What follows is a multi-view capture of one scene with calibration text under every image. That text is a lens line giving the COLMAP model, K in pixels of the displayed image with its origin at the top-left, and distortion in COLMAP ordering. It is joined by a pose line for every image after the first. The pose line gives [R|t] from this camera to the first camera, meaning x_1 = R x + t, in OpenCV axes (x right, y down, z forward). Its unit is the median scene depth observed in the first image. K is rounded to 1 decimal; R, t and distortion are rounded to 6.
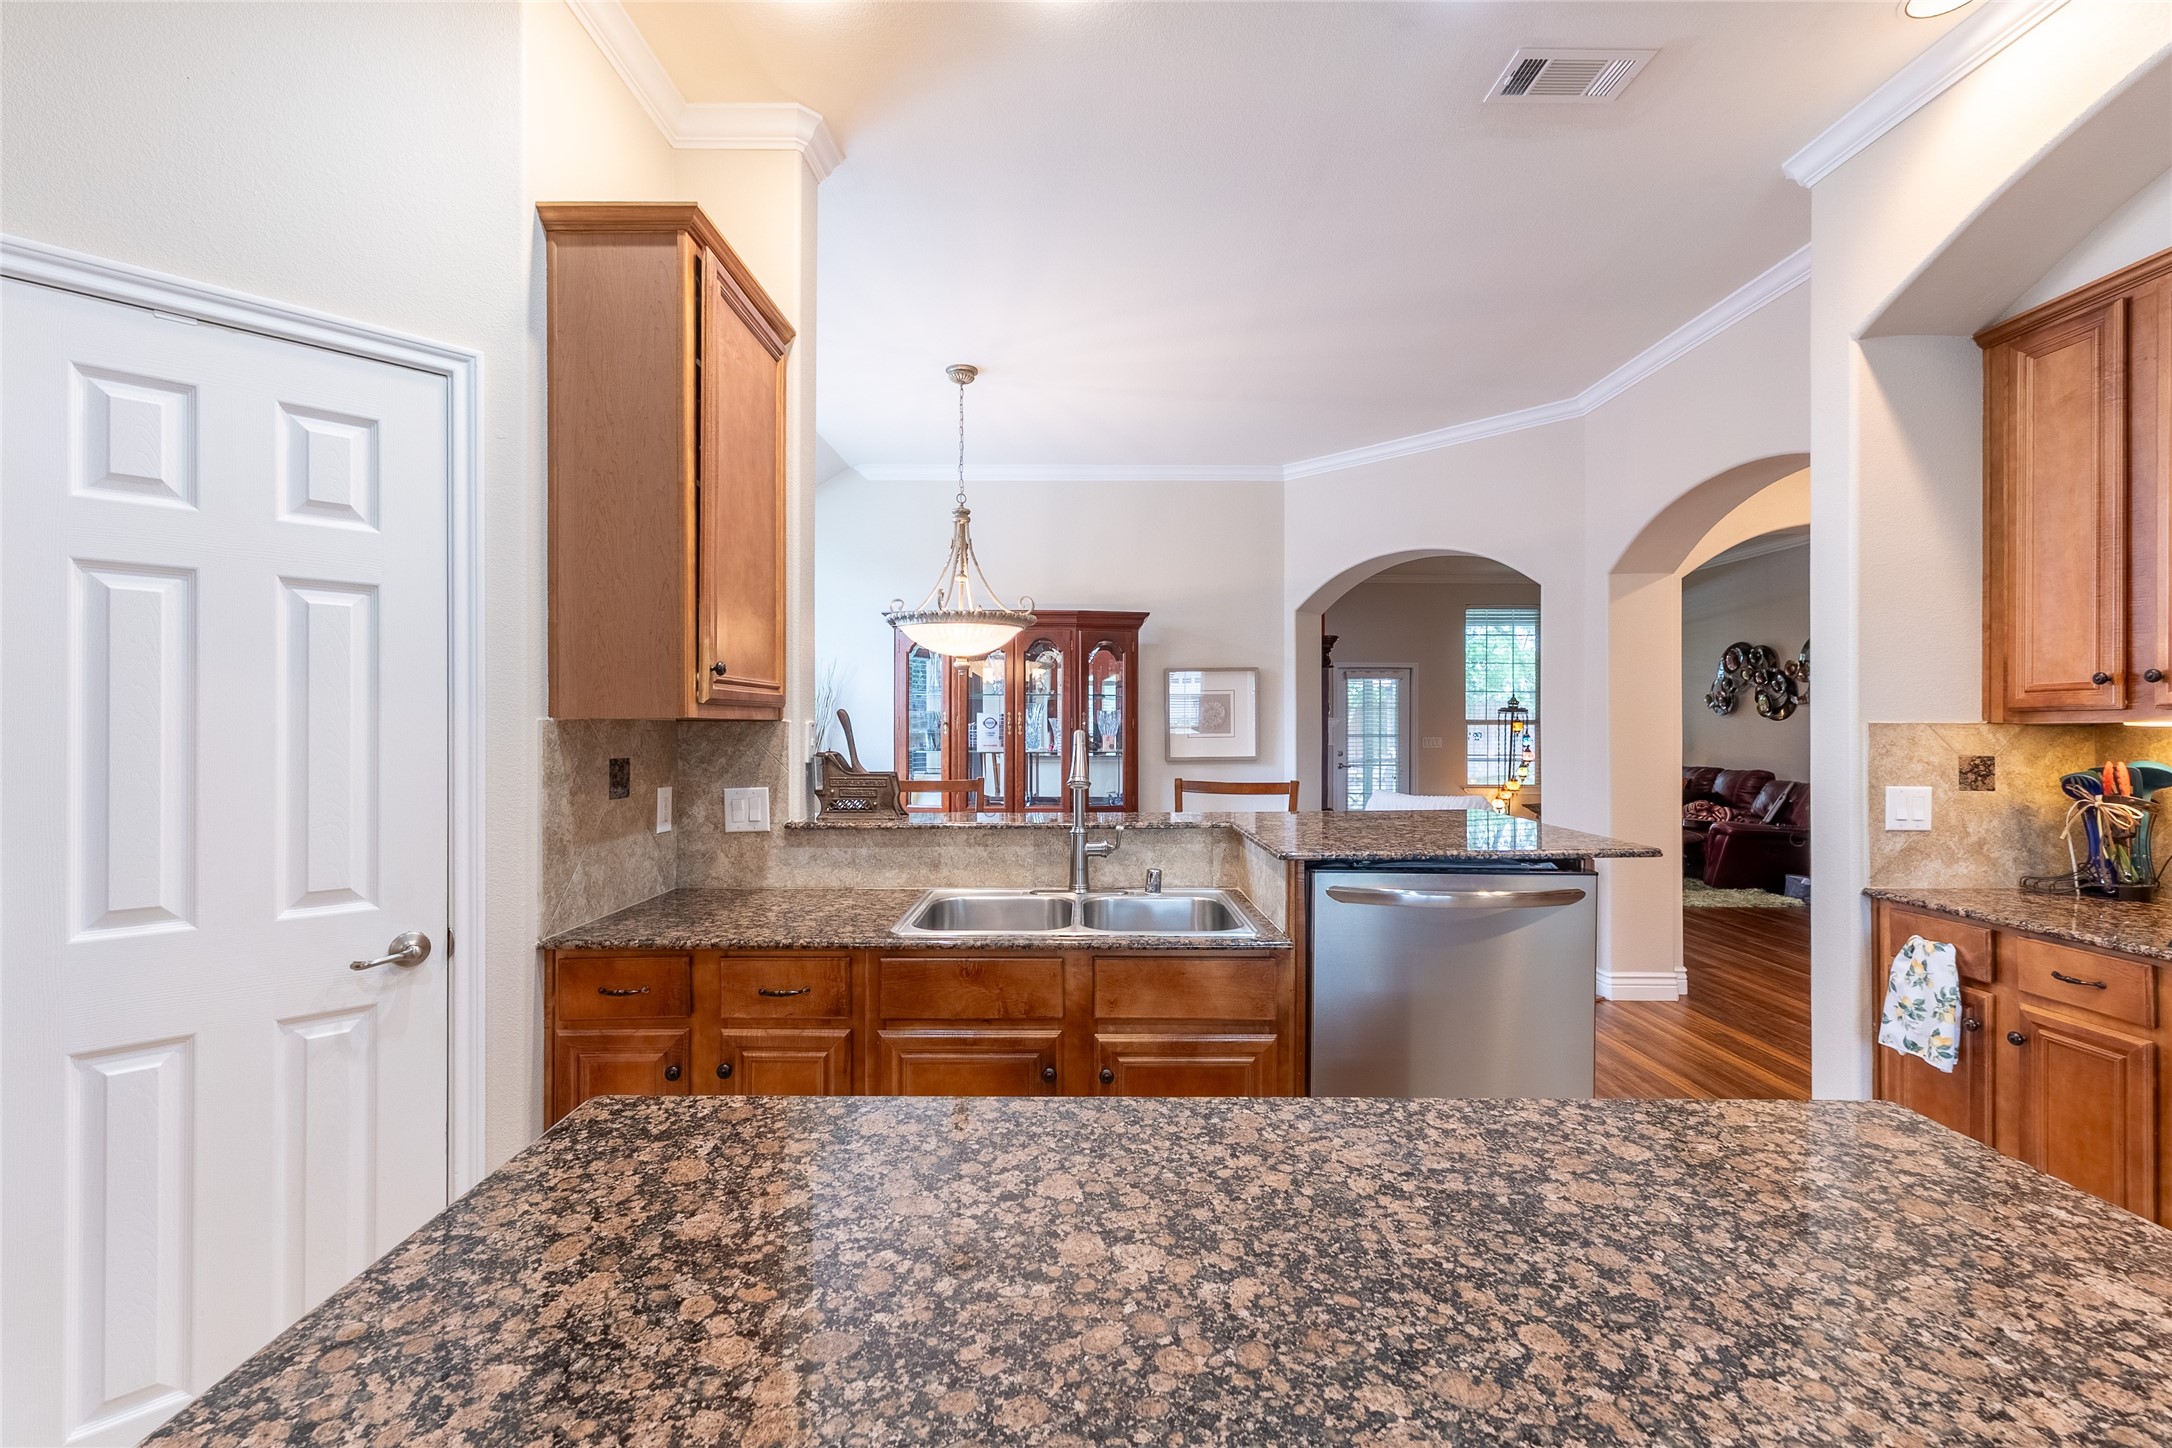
lens RADIAL K [[946.1, 0, 1090.2], [0, 946.1, 726.3], [0, 0, 1]] dist [0.005214, 0.001531]
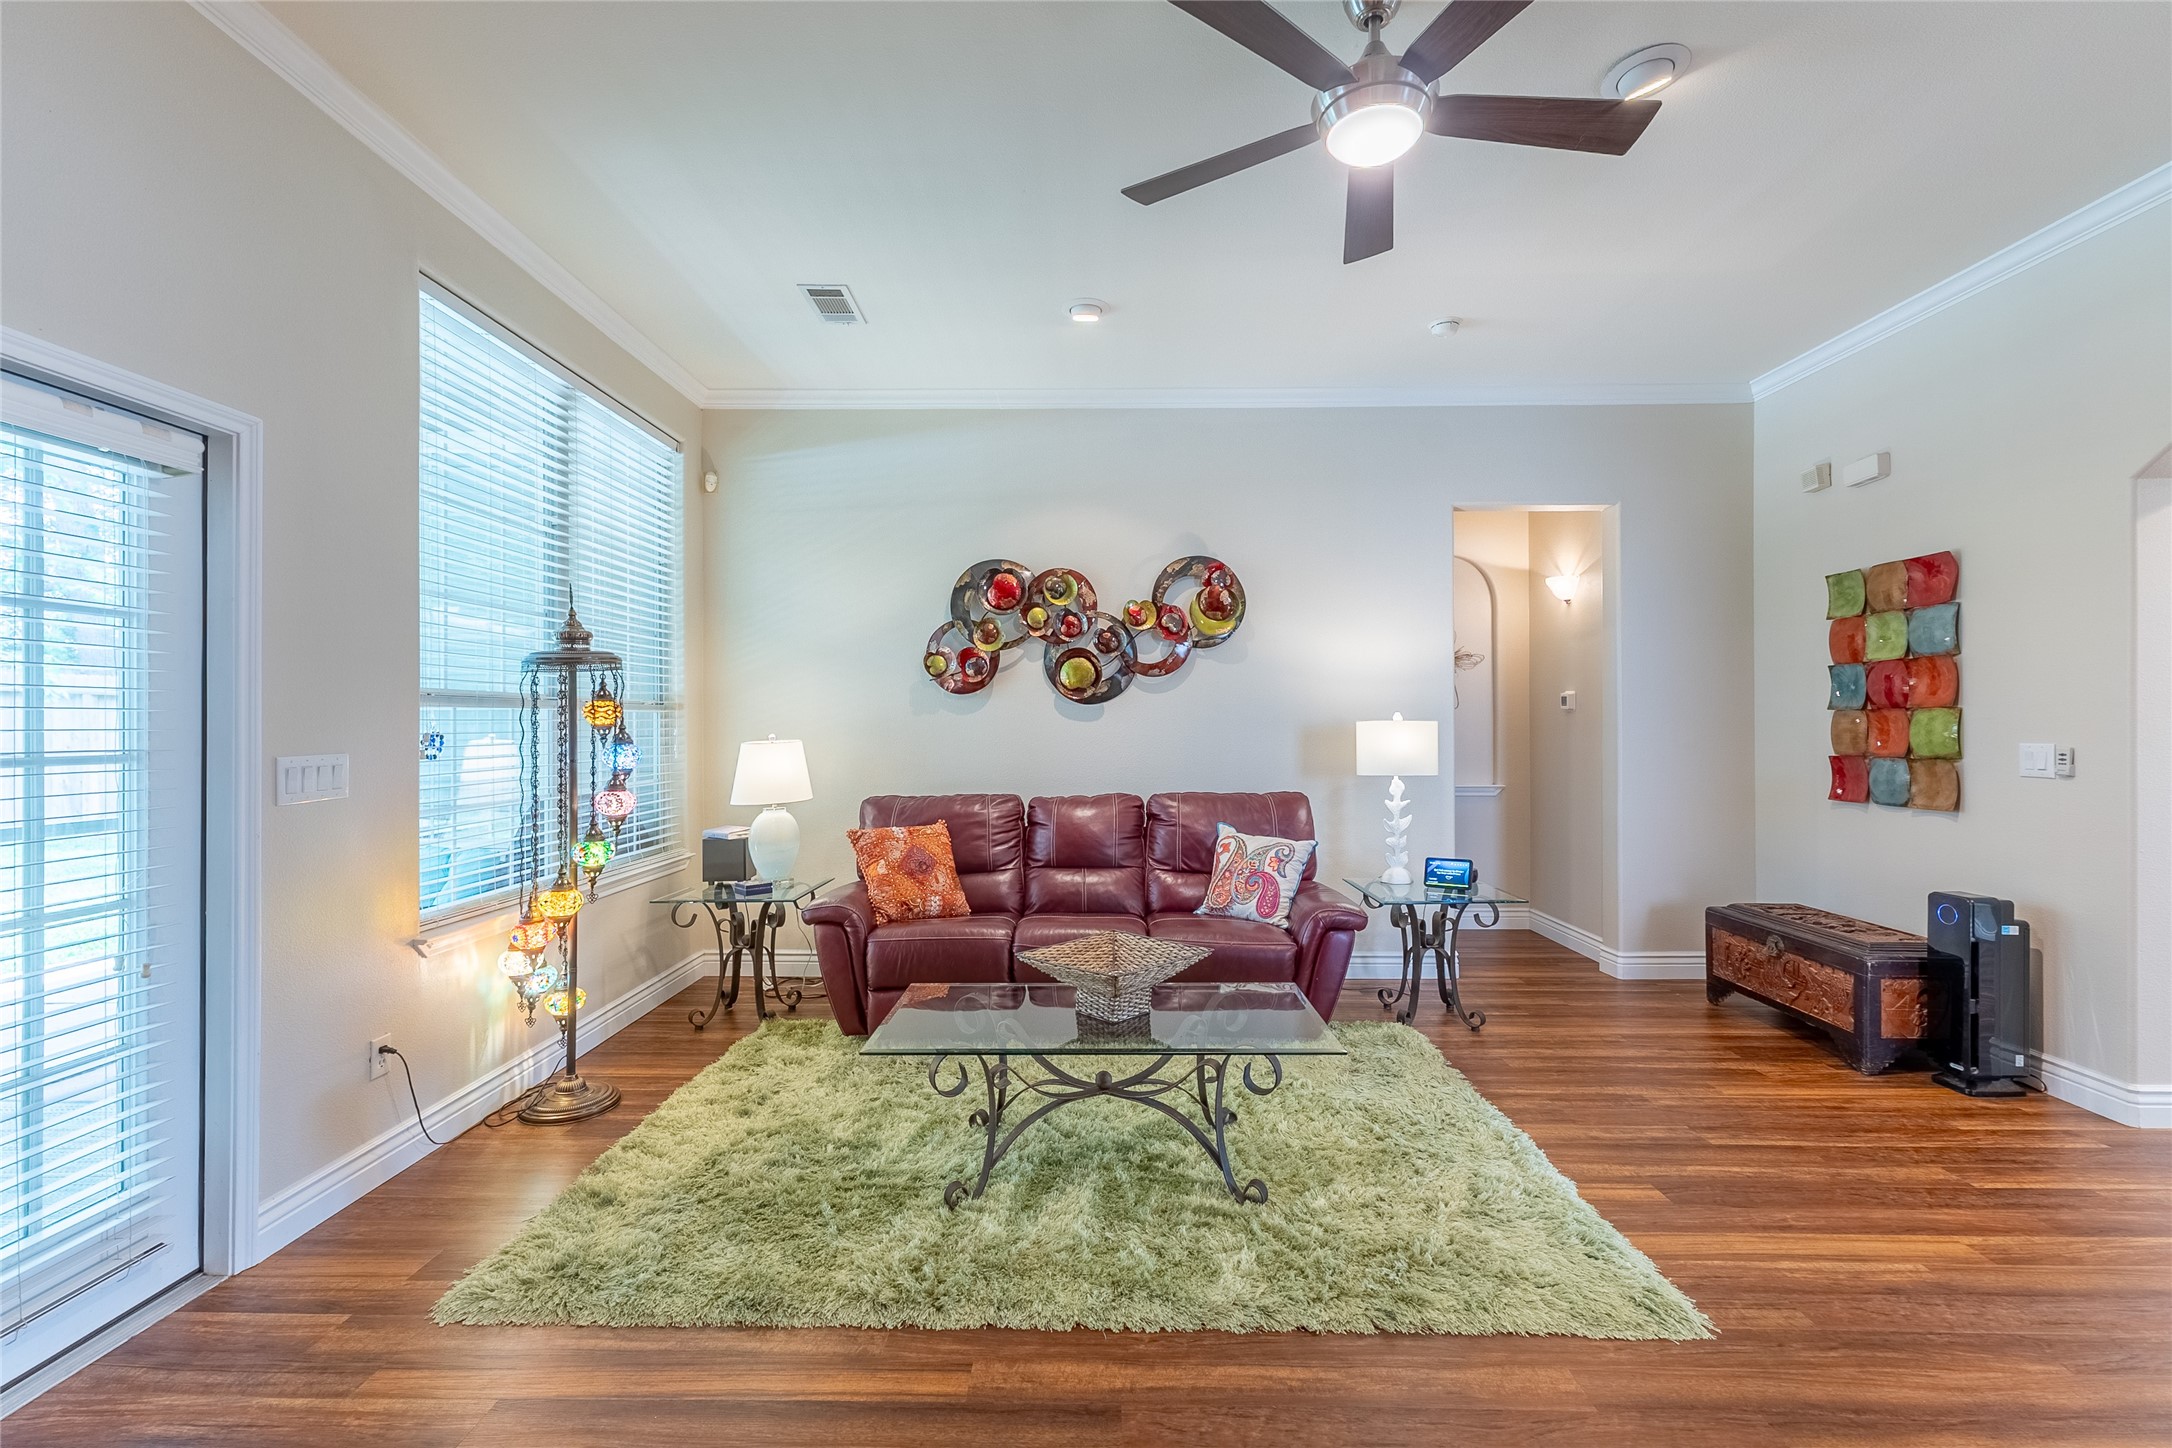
lens RADIAL K [[946.1, 0, 1081.1], [0, 946.1, 713.6], [0, 0, 1]] dist [0.005214, 0.001531]
pose [[0.000721, 0.007000, 0.999975, 0.522877], [0.002850, 0.999971, -0.007002, 0.012733], [-0.999996, 0.002855, 0.000701, 3.544679]]
